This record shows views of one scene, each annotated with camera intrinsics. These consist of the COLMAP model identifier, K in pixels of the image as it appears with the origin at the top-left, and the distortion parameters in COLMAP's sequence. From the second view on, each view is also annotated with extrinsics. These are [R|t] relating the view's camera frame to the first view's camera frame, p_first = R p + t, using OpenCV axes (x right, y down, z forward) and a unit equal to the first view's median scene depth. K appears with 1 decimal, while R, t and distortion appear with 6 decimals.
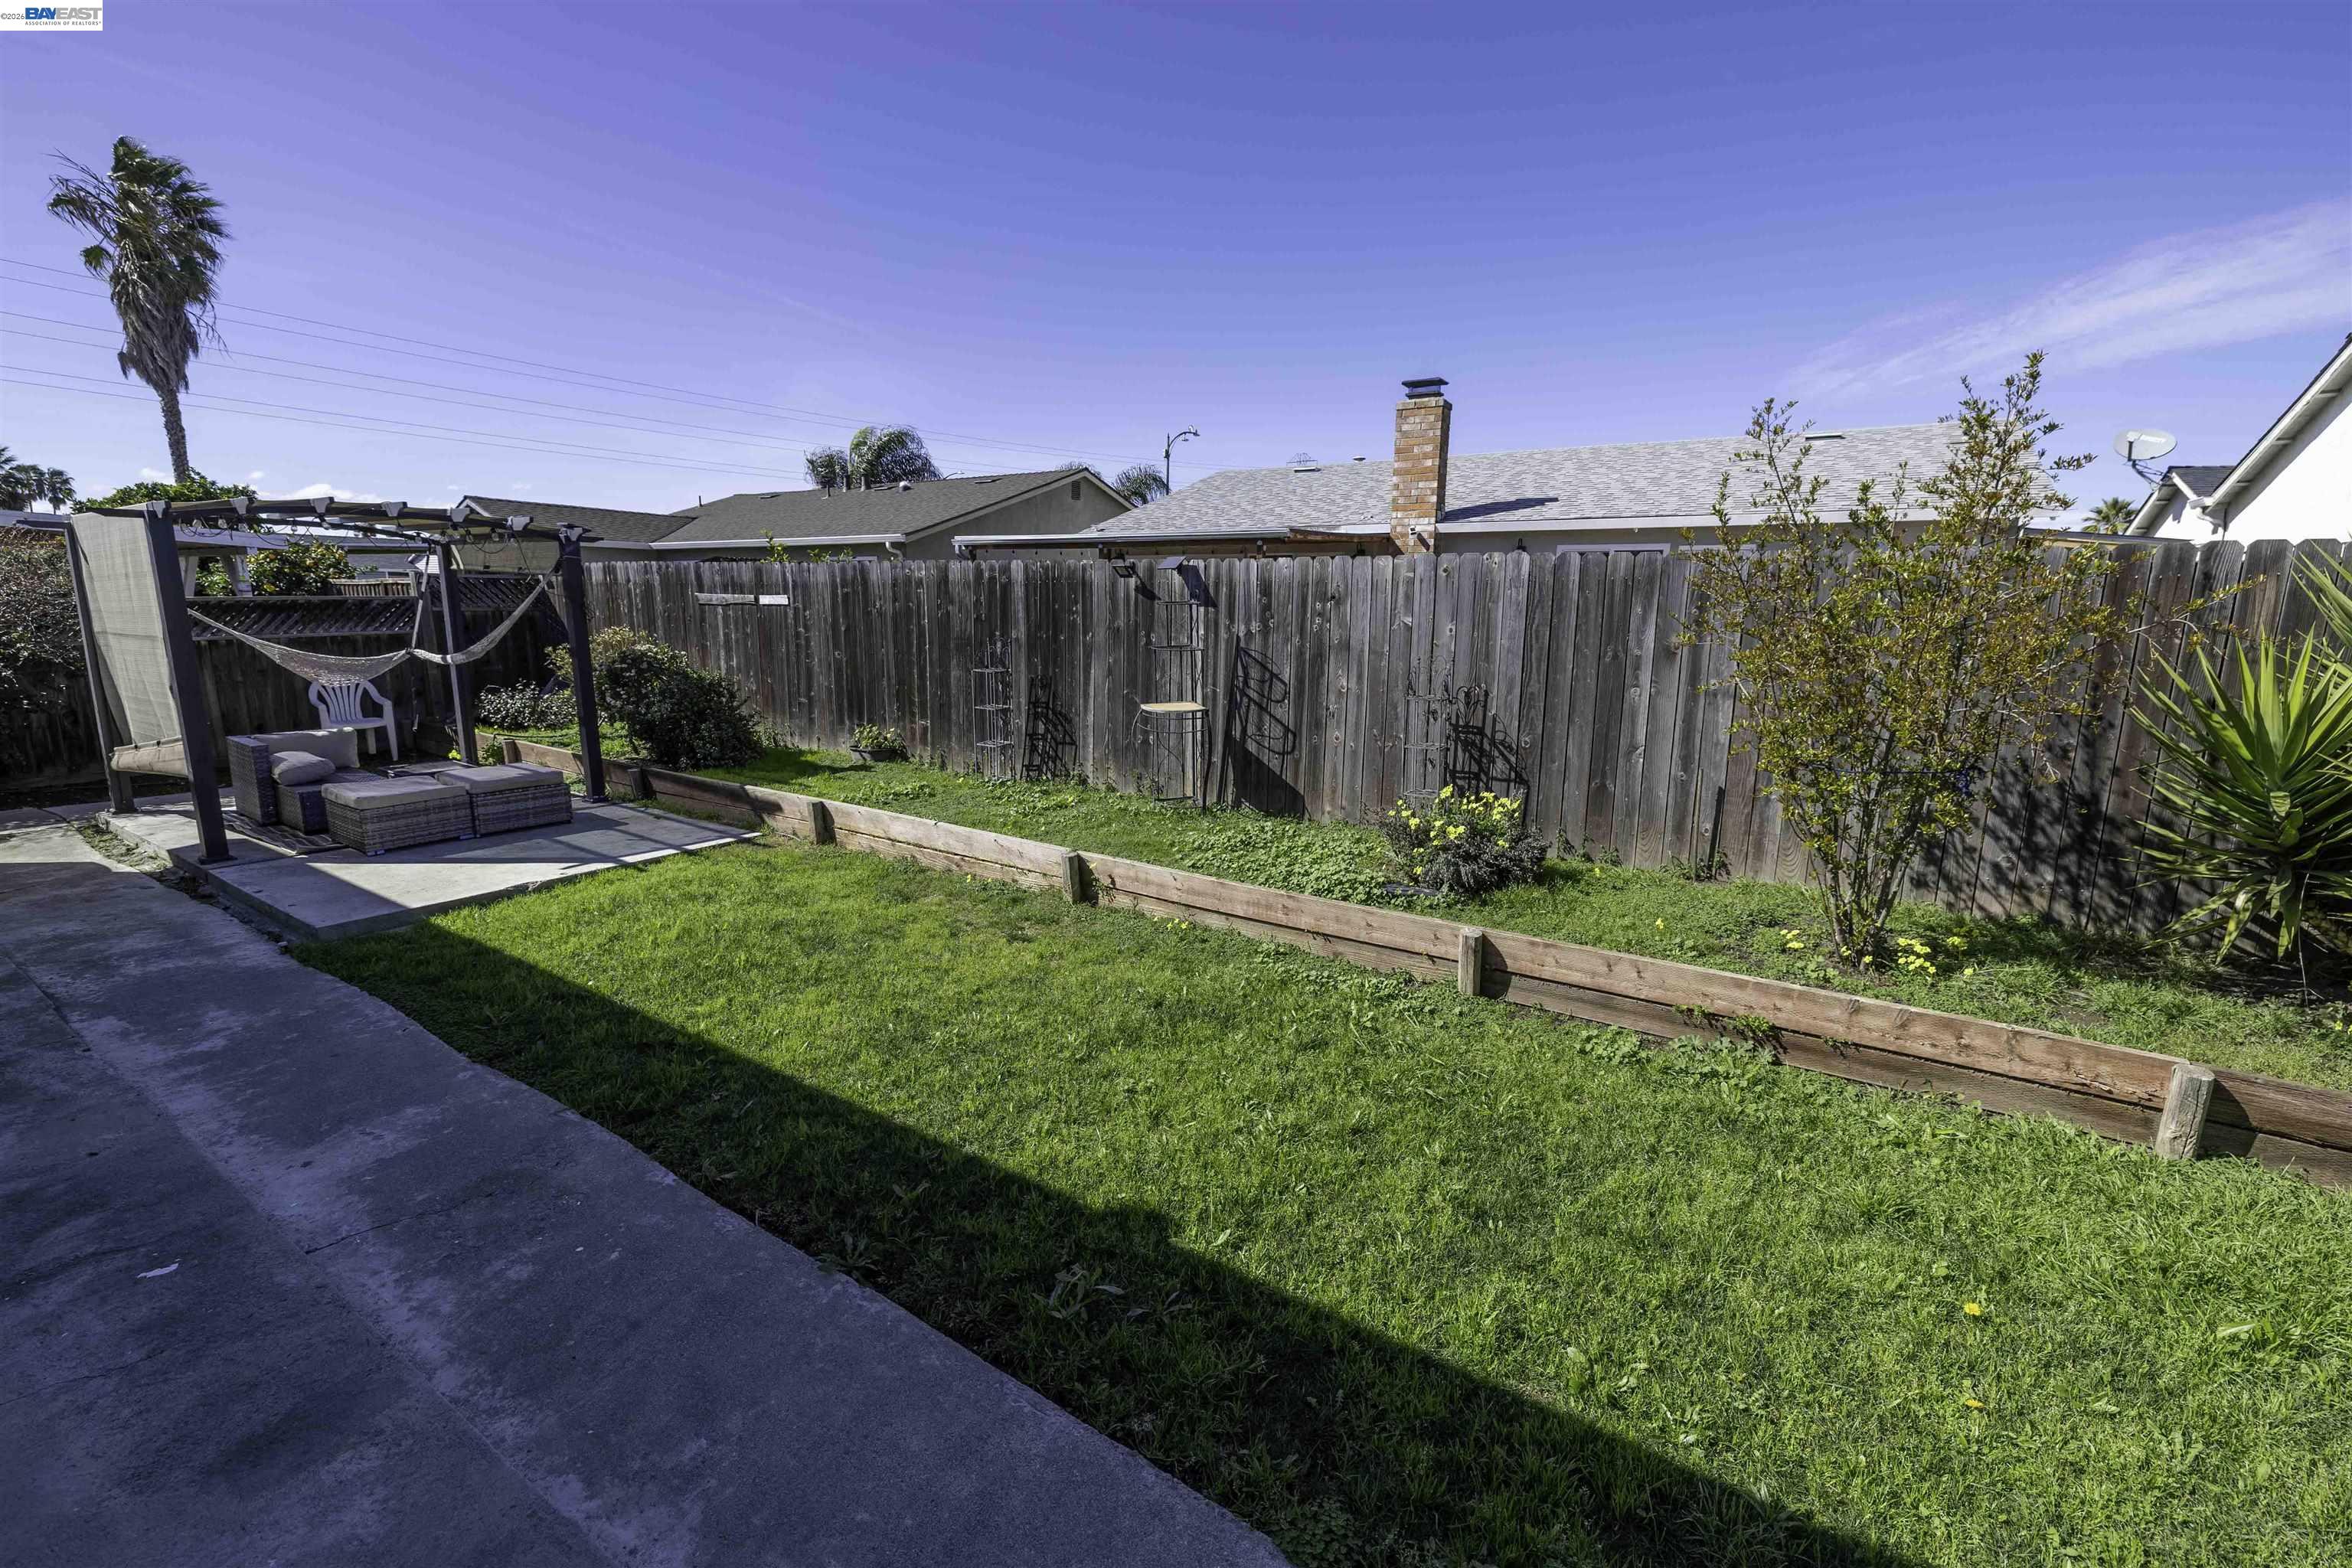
lens RADIAL K [[986.8, 0, 1173.9], [0, 986.8, 787.5], [0, 0, 1]] dist [0.002235, -0.000162]
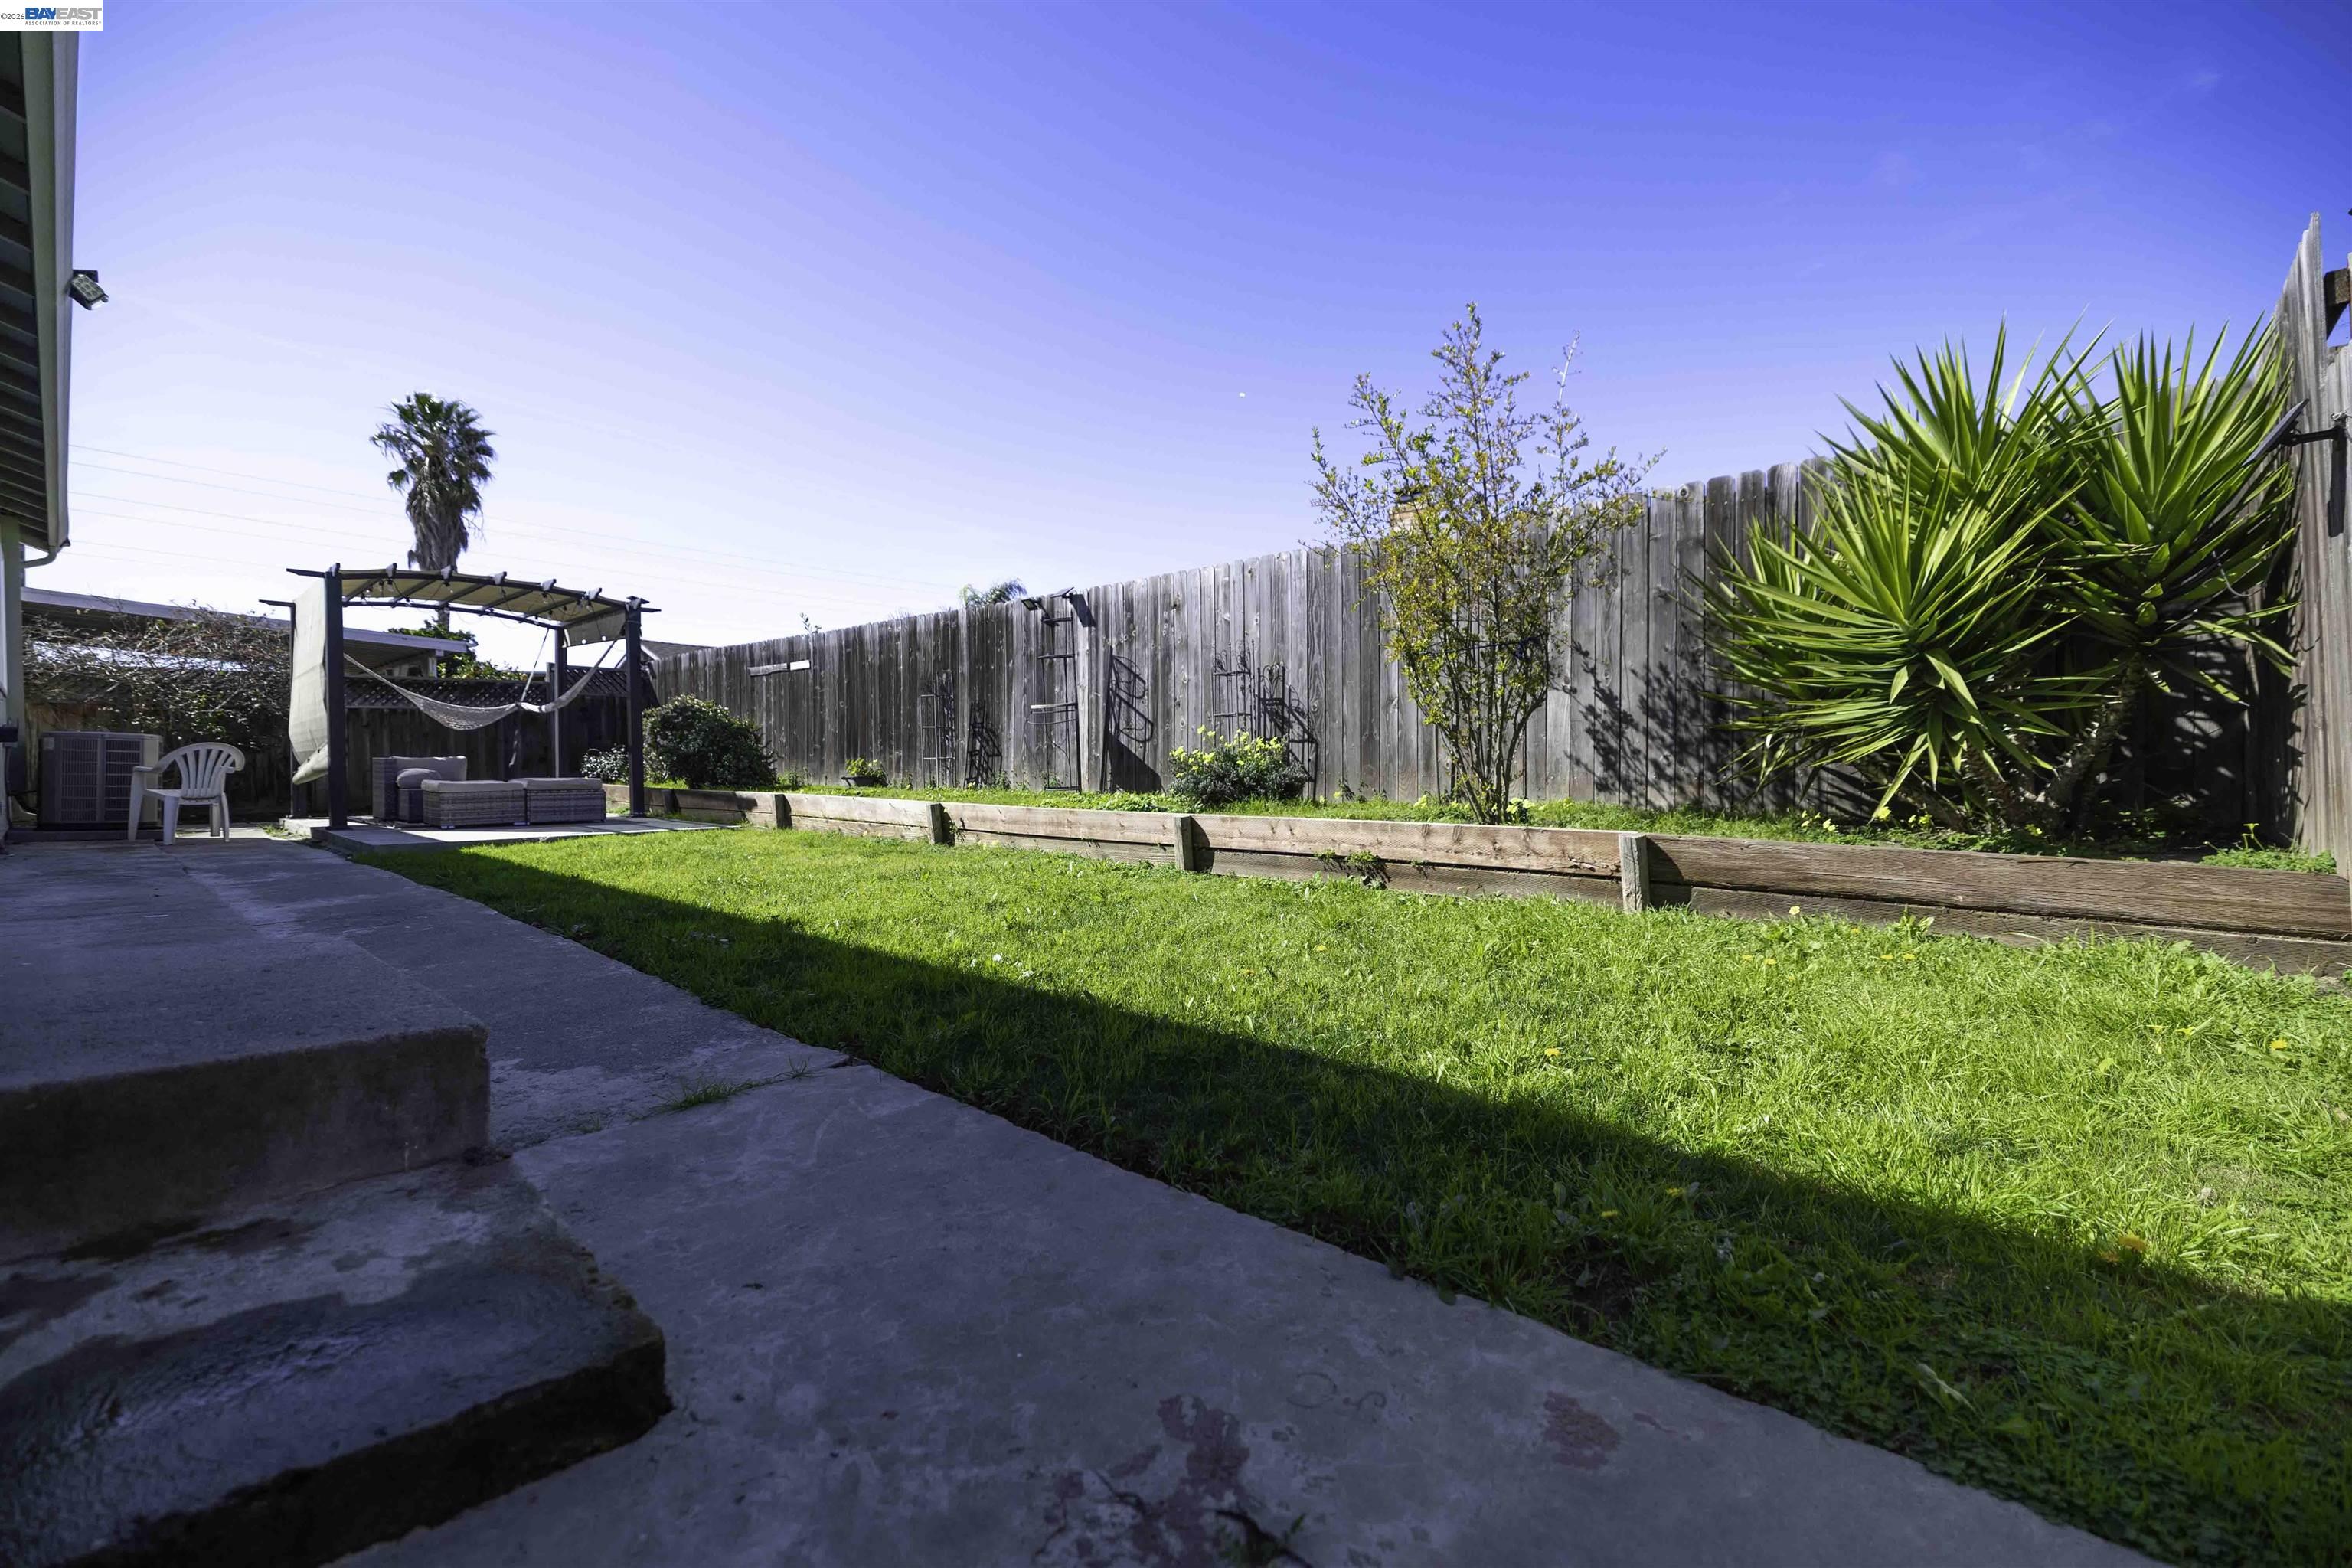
lens RADIAL K [[986.8, 0, 1181.7], [0, 986.8, 788.9], [0, 0, 1]] dist [0.002235, -0.000162]
pose [[0.989269, -0.014098, -0.145421, 0.391905], [-0.009678, 0.986824, -0.161508, 0.253972], [0.145782, 0.161182, 0.976098, -0.154616]]
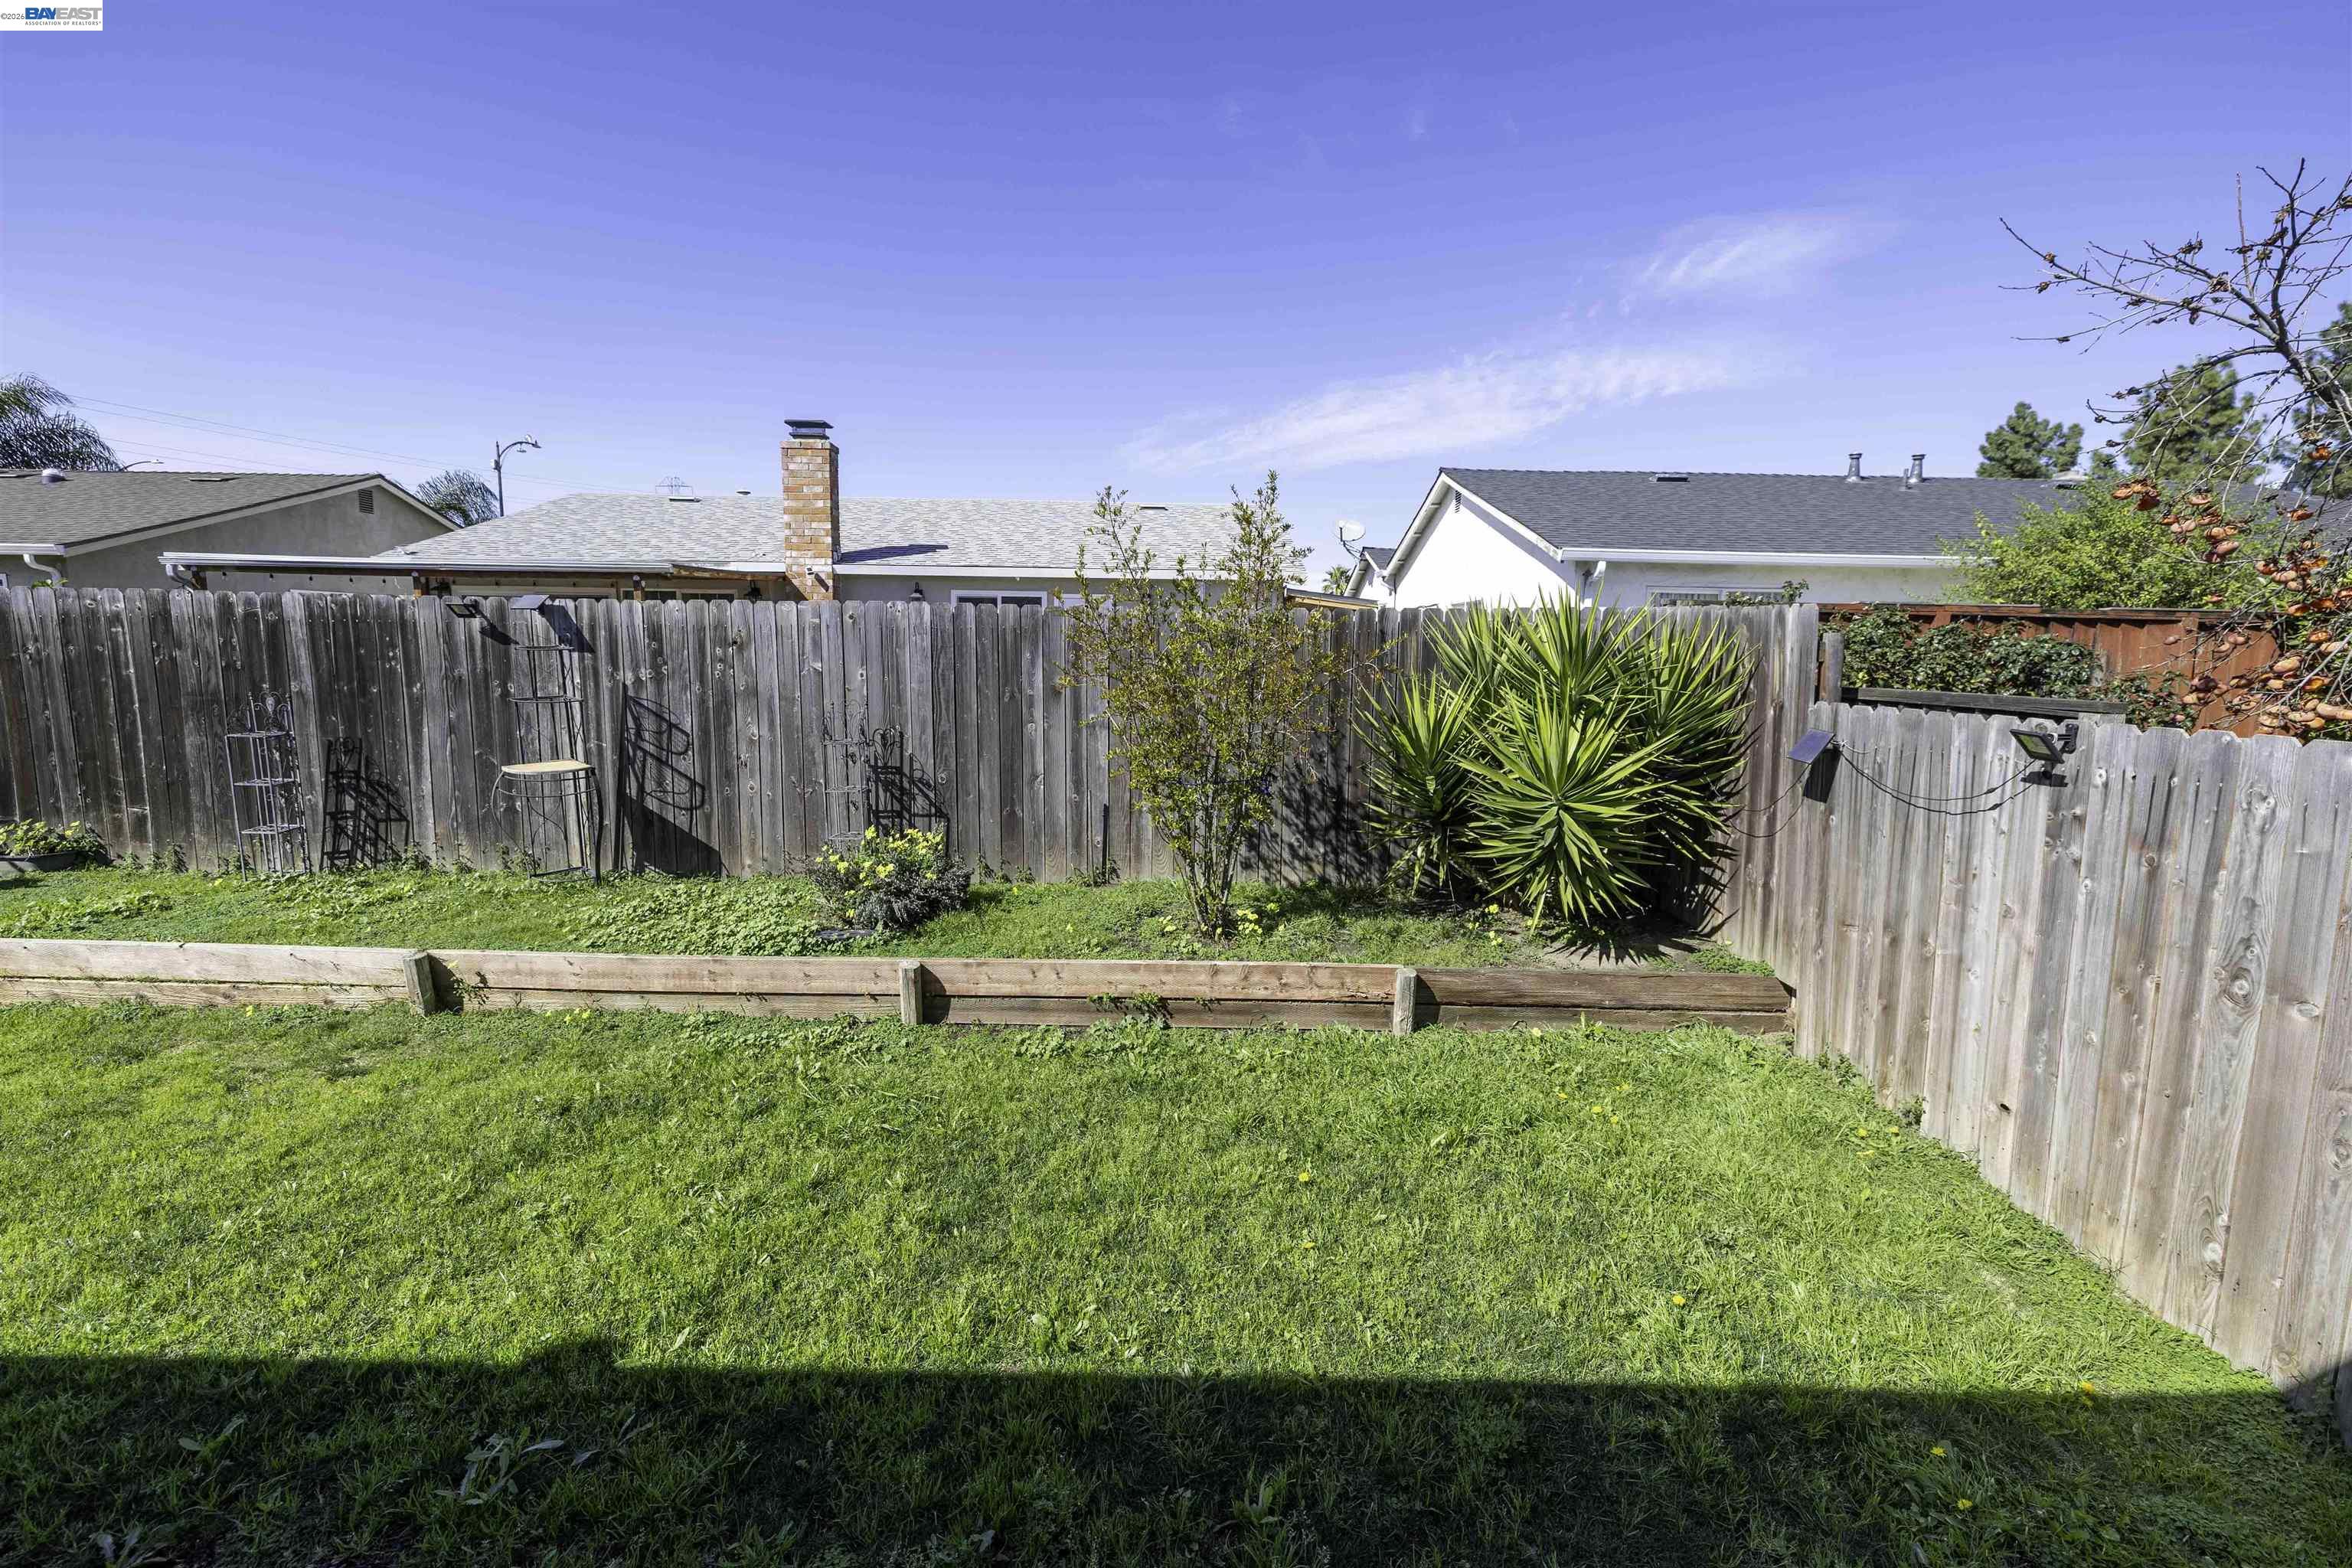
lens RADIAL K [[986.8, 0, 1172.1], [0, 986.8, 779.1], [0, 0, 1]] dist [0.002235, -0.000162]
pose [[0.836970, -0.073473, 0.542294, -0.015001], [0.097702, 0.995088, -0.015971, -0.003757], [-0.538457, 0.066350, 0.840037, -0.032532]]
